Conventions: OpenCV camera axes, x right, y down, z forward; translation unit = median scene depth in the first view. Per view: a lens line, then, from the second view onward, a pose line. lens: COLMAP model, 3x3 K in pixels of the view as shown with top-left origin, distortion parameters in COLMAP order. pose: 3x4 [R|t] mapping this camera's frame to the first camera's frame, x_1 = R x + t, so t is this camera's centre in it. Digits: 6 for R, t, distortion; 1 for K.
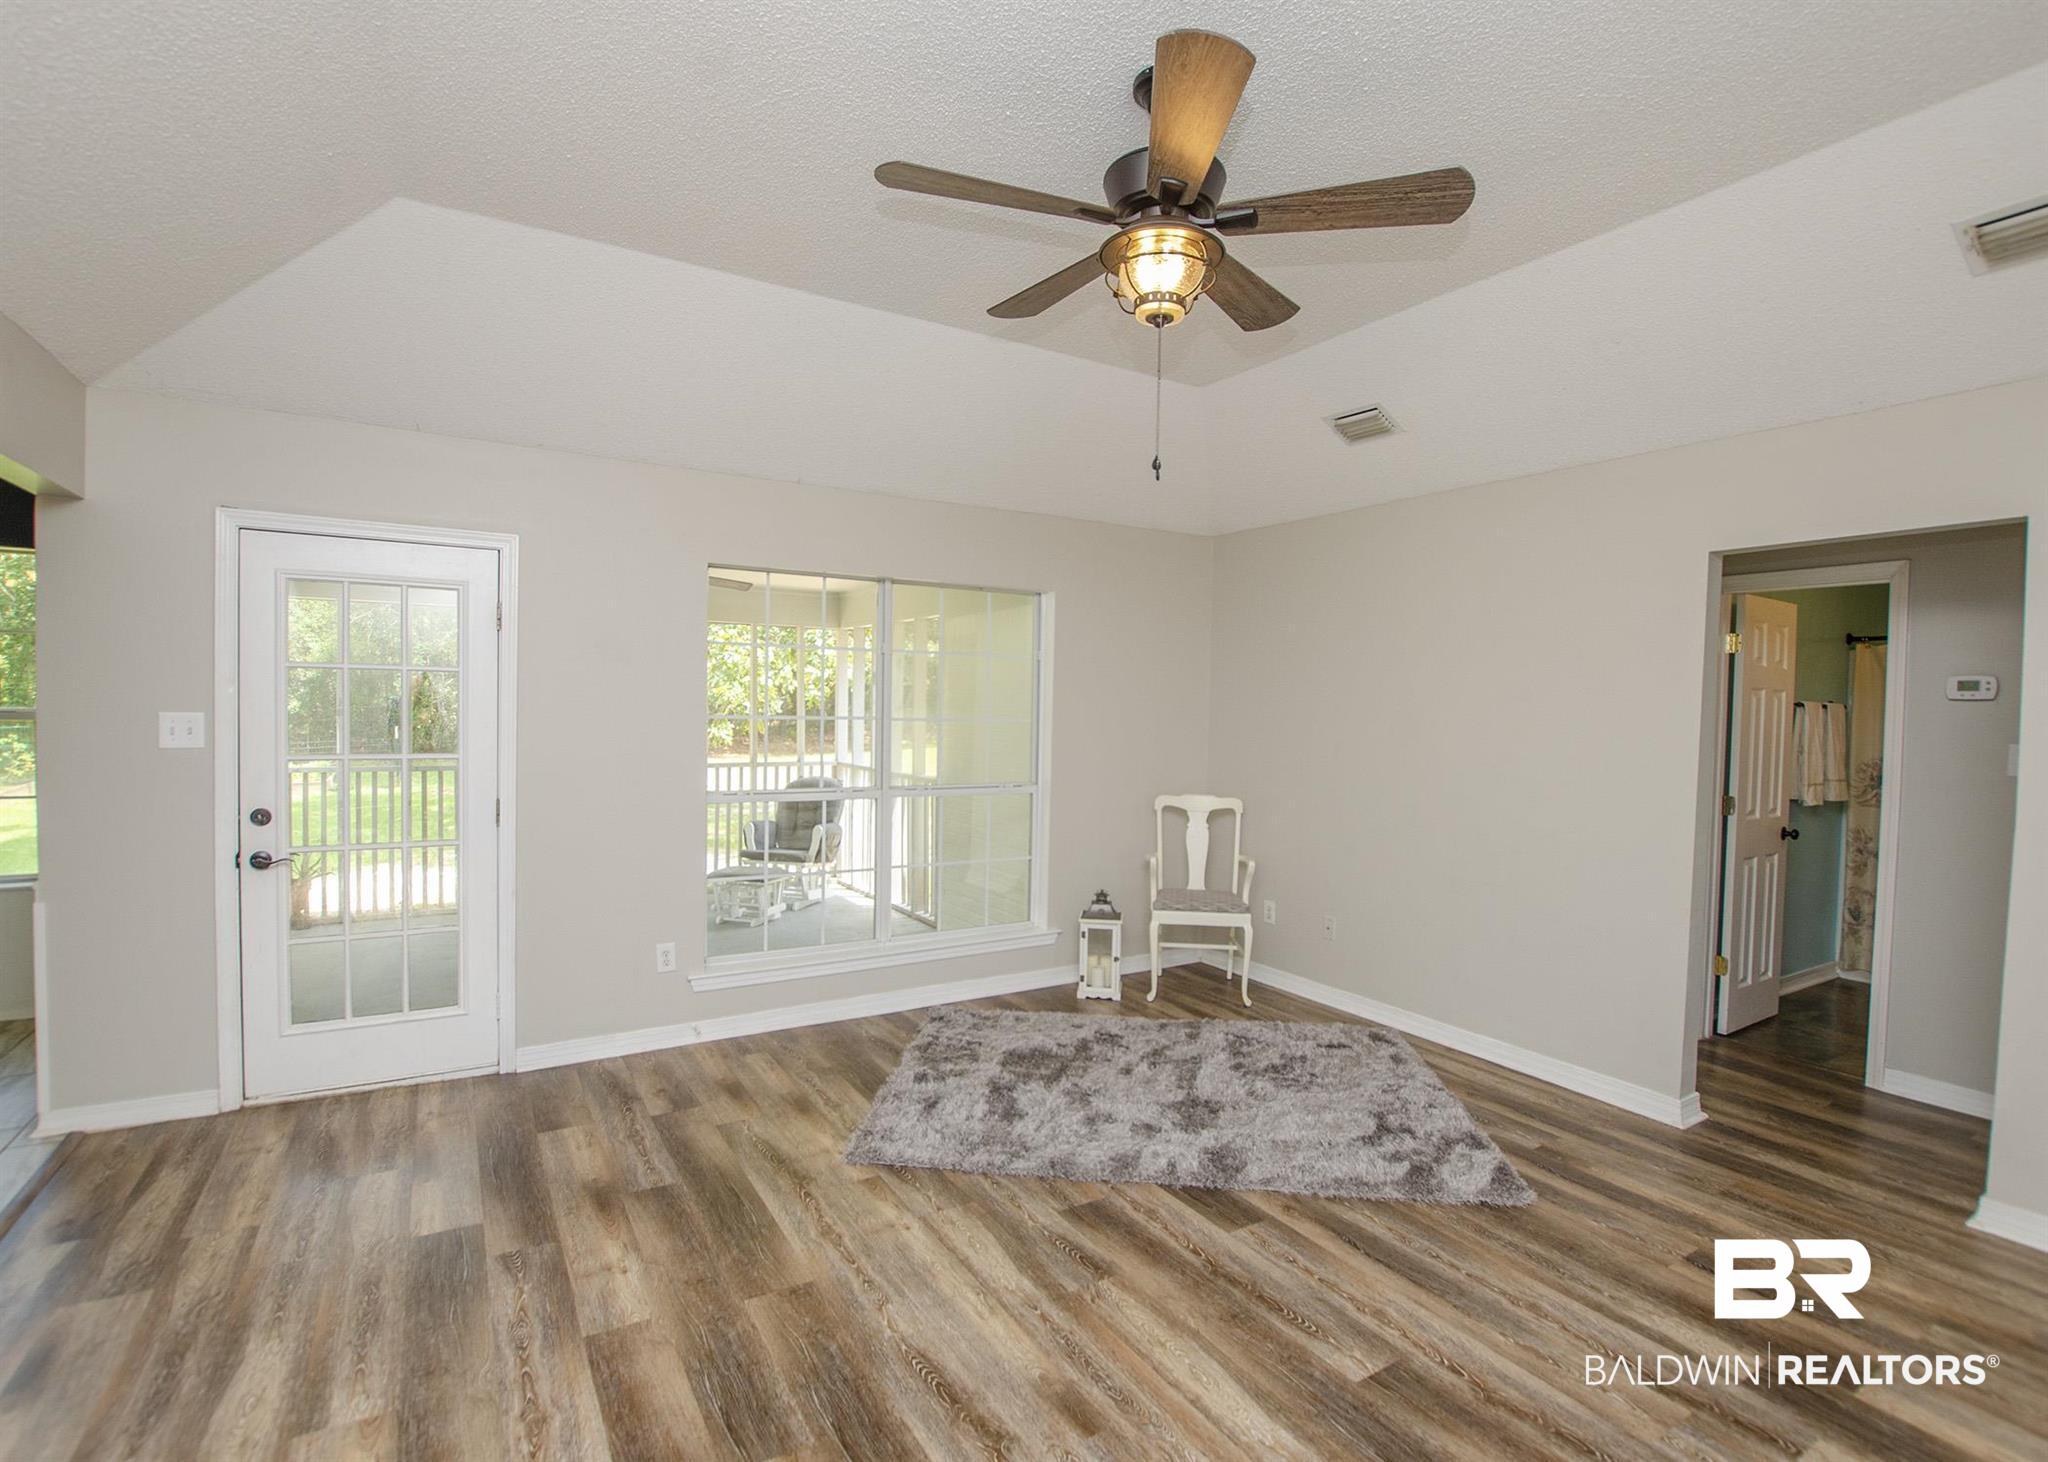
lens RADIAL K [[968.6, 0, 1024.1], [0, 968.6, 735.7], [0, 0, 1]] dist [-0.035483, 0.005830]
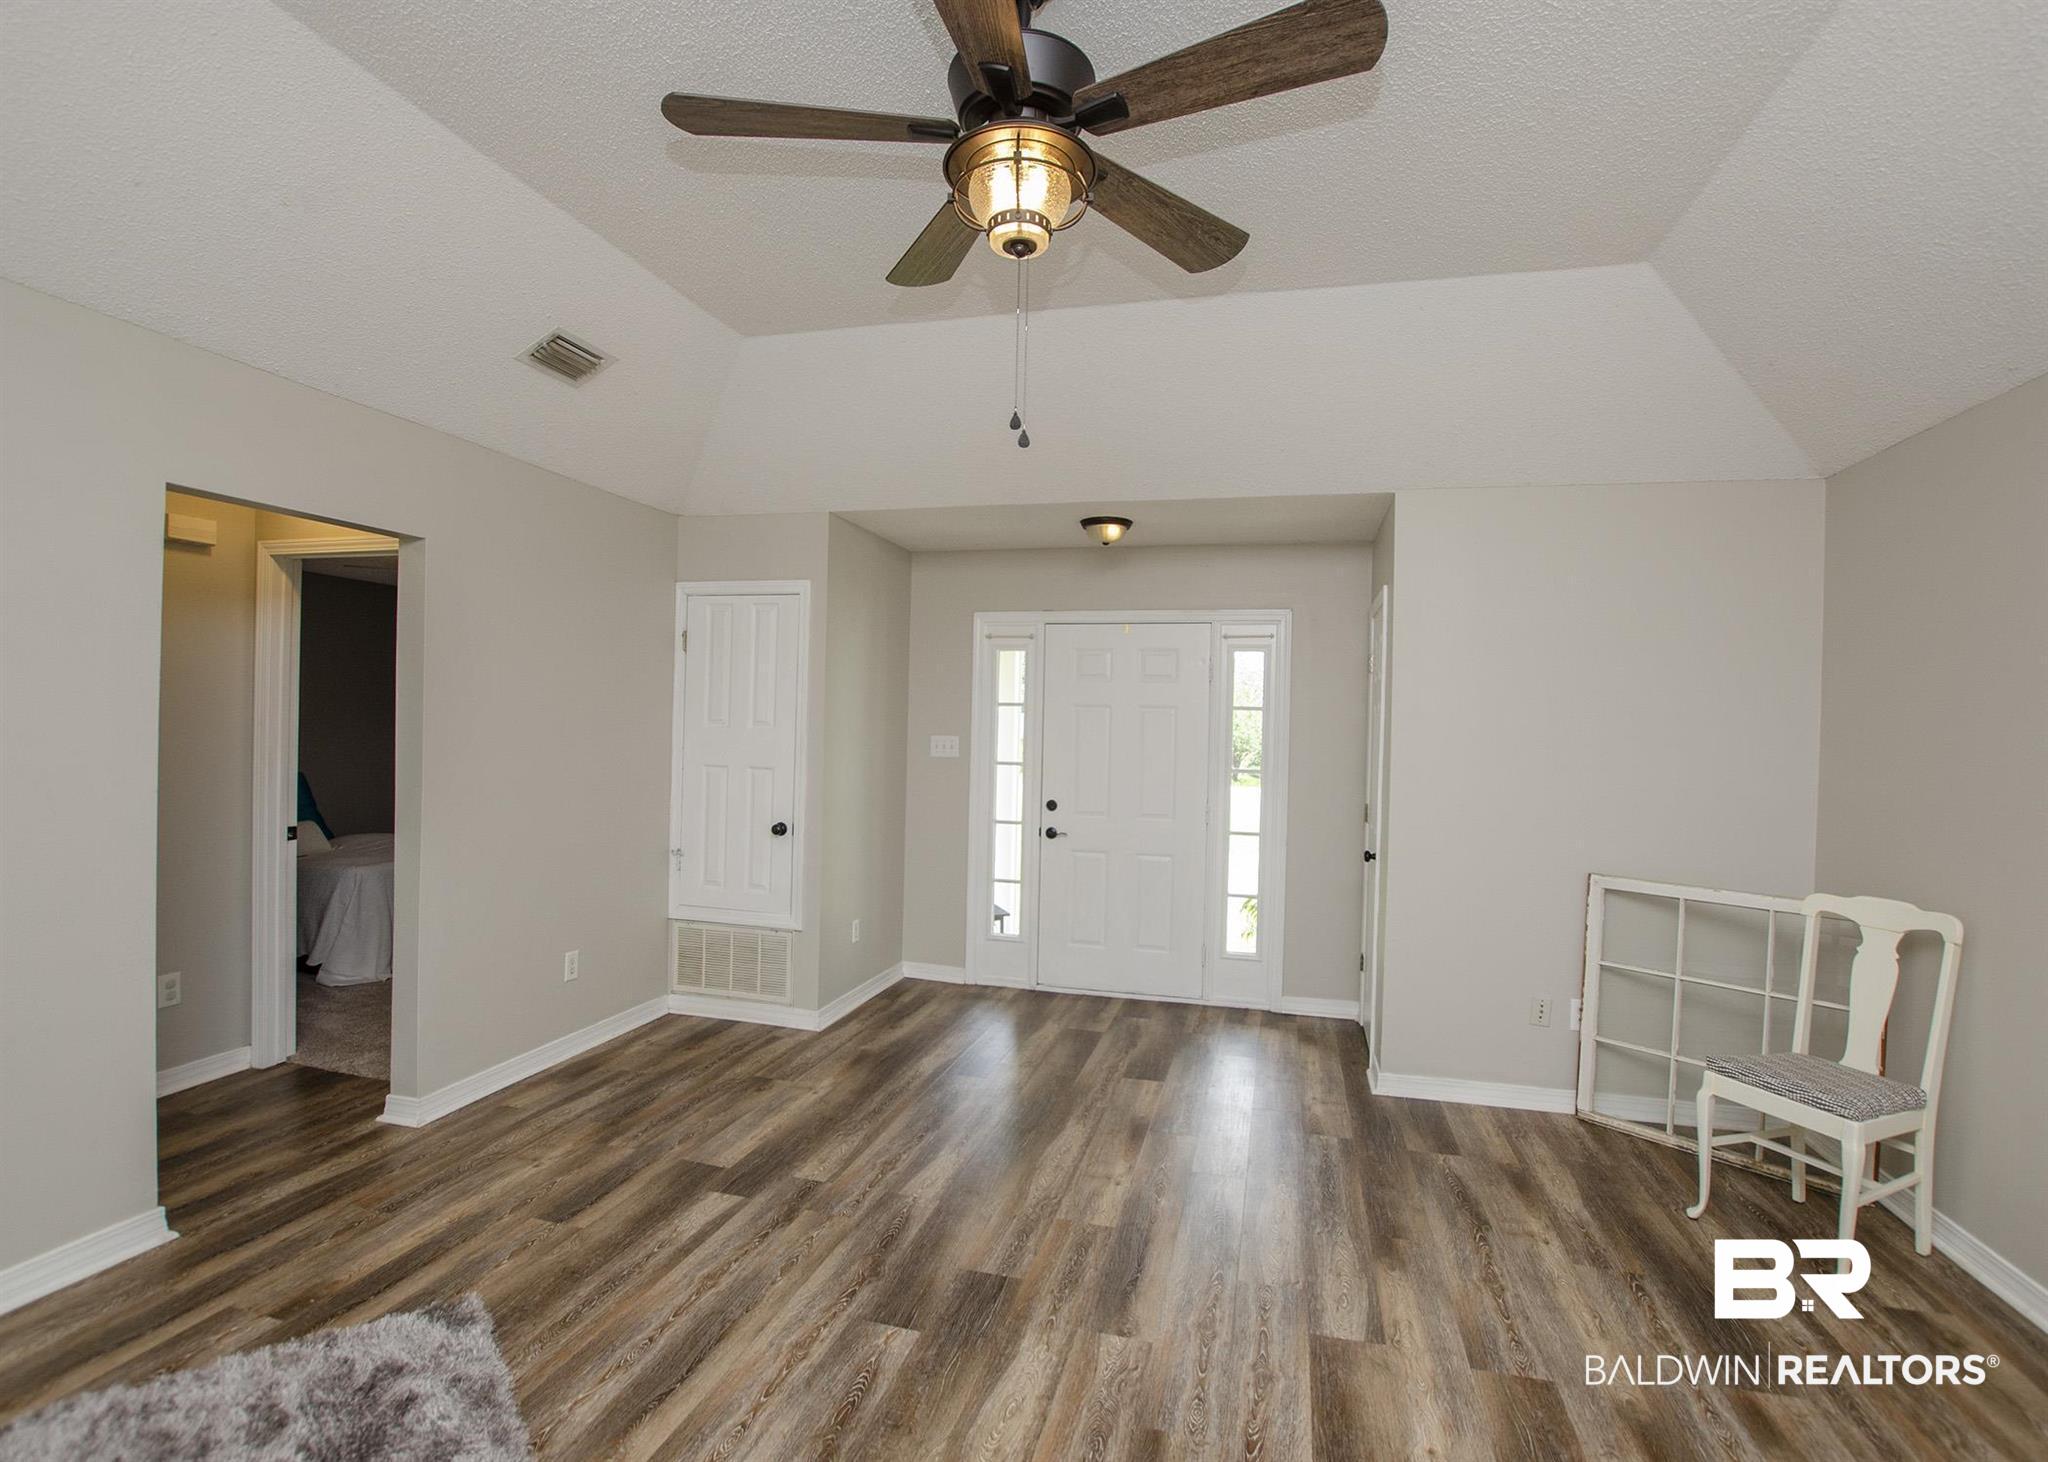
lens RADIAL K [[968.6, 0, 1024.1], [0, 968.6, 735.7], [0, 0, 1]] dist [-0.035483, 0.005830]
pose [[-0.687835, -0.042981, 0.724594, -0.309710], [-0.015549, 0.998889, 0.044492, -0.034261], [-0.725701, 0.019337, -0.687738, 1.026622]]
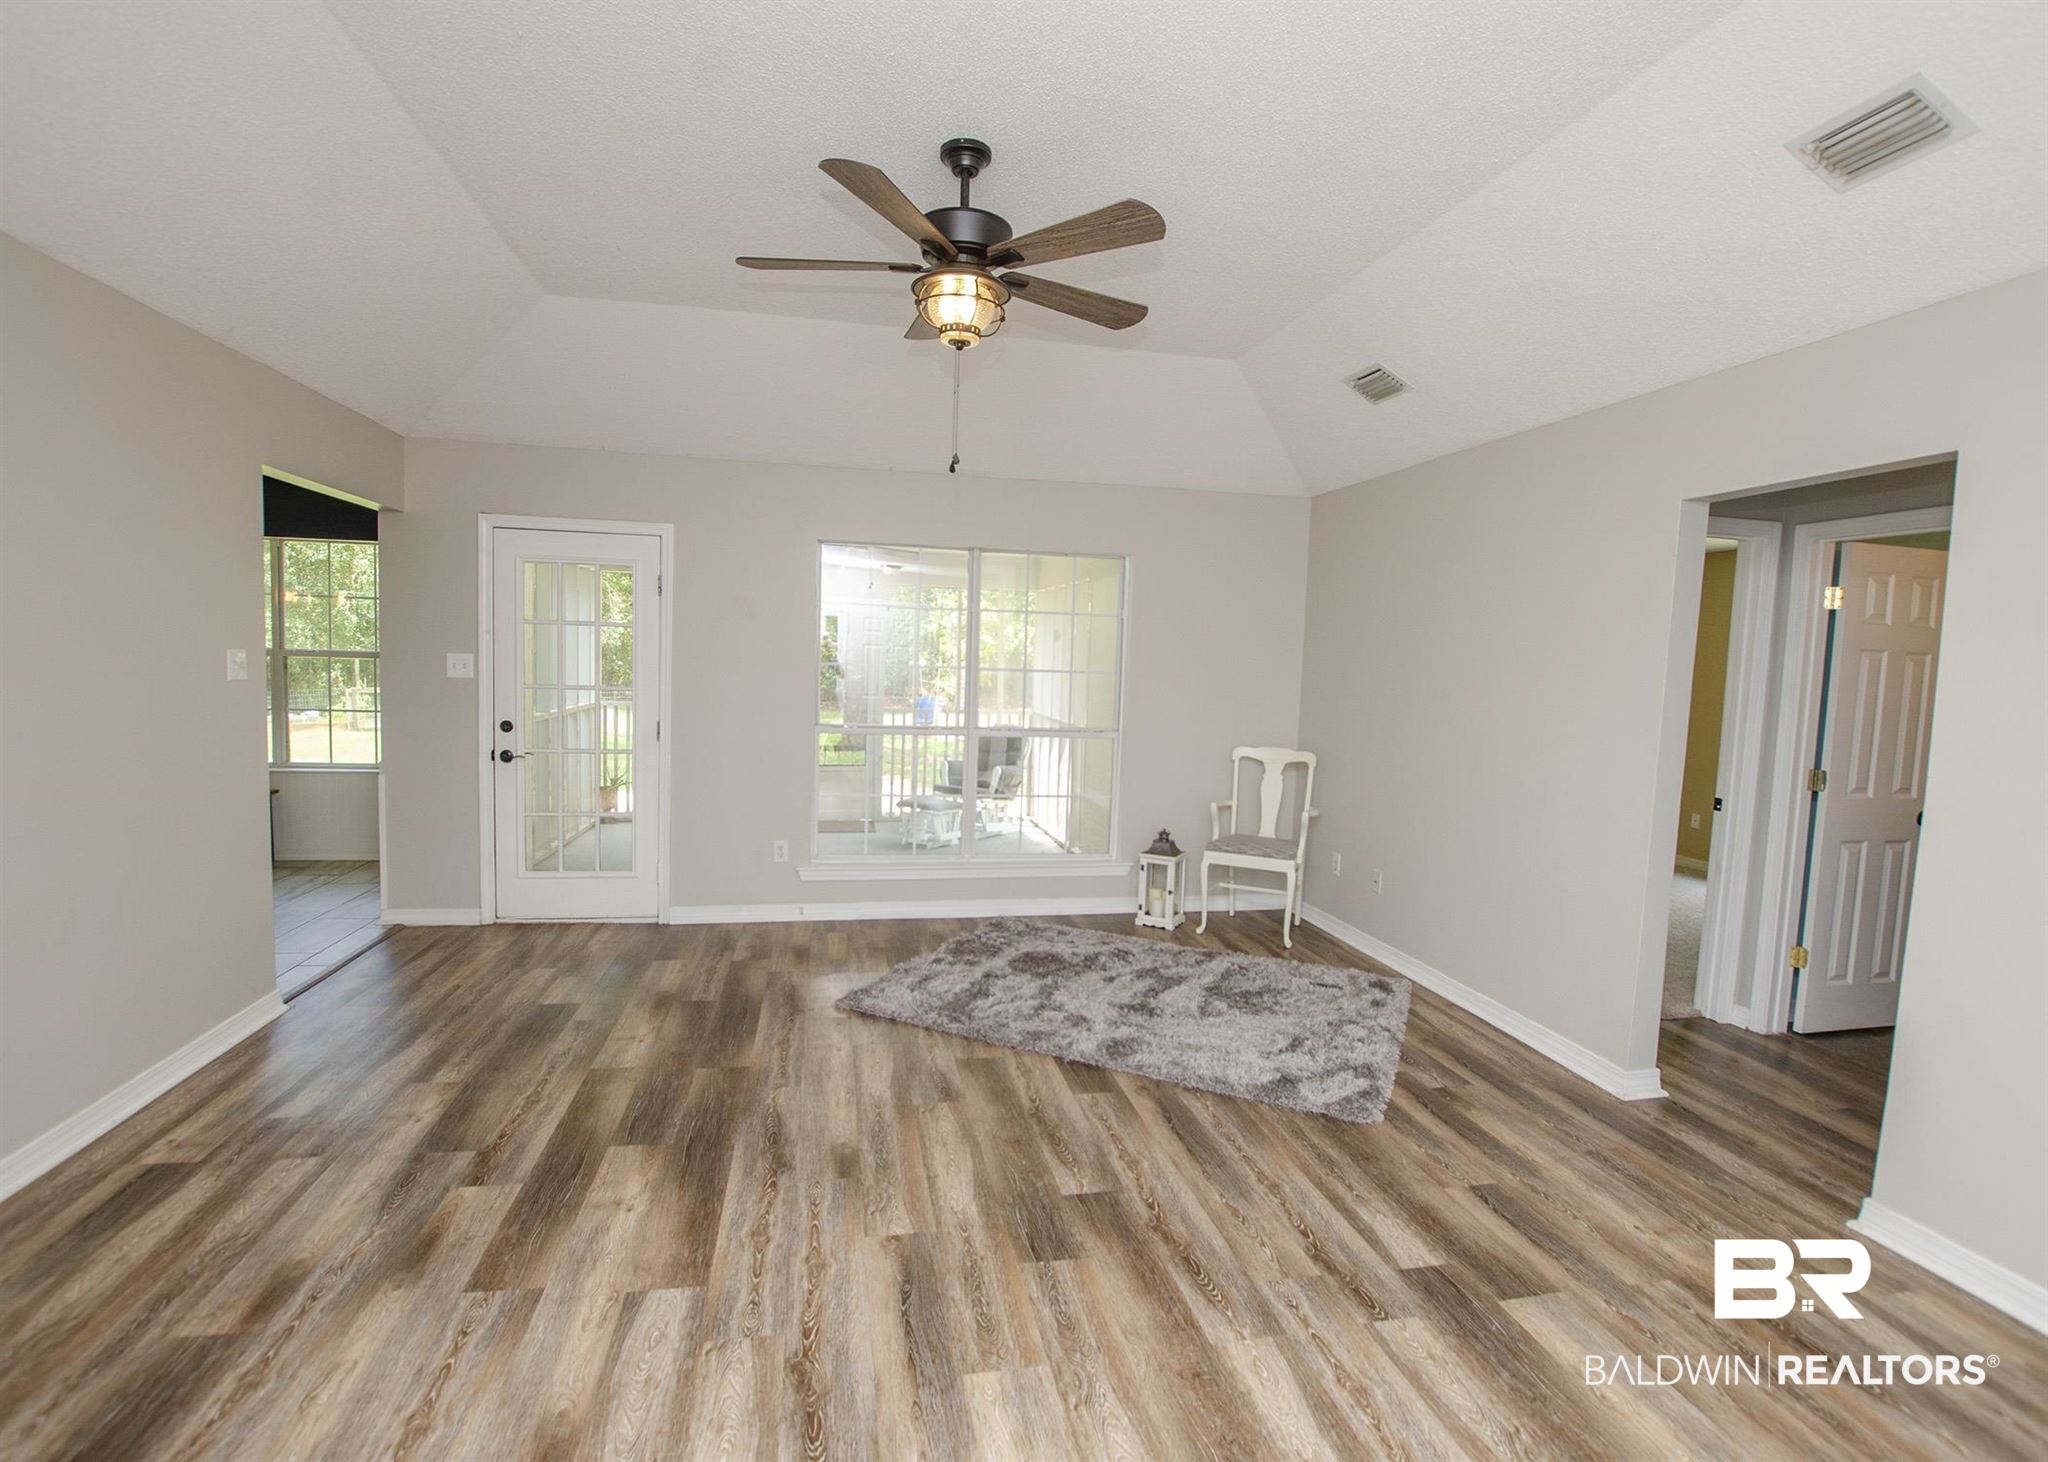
lens RADIAL K [[968.6, 0, 1024.1], [0, 968.6, 735.7], [0, 0, 1]] dist [-0.035483, 0.005830]
pose [[0.940296, 0.038698, -0.338150, 0.436756], [-0.025469, 0.998730, 0.043472, 0.015416], [0.339403, -0.032264, 0.940088, -0.113691]]
